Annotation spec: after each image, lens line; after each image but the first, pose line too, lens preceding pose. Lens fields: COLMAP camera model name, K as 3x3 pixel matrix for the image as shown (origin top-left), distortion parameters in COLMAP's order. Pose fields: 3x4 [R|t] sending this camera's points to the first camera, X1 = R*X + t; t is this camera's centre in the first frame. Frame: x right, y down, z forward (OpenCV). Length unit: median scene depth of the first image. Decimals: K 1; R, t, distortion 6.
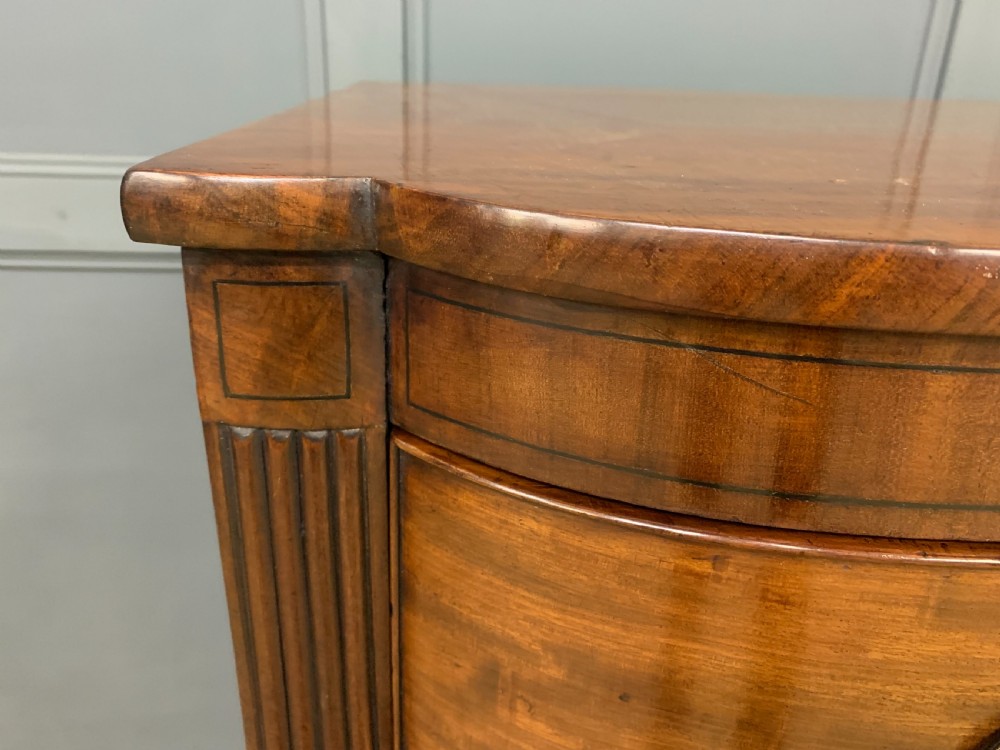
lens RADIAL K [[747.7, 0, 508.2], [0, 747.7, 364.9], [0, 0, 1]] dist [0.052837, -0.034494]
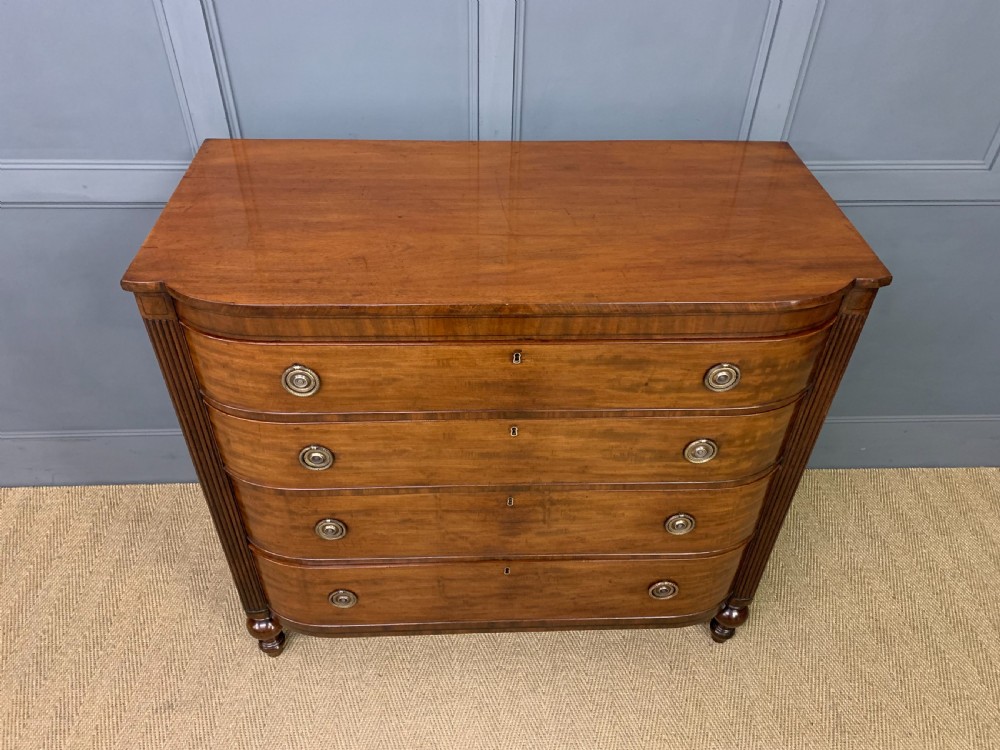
lens RADIAL K [[747.7, 0, 504.5], [0, 747.7, 376.4], [0, 0, 1]] dist [0.052837, -0.034494]
pose [[0.999801, 0.002224, -0.019847, 2.523026], [0.004072, 0.950207, 0.311594, -1.328072], [0.019552, -0.311613, 0.950008, -4.630443]]
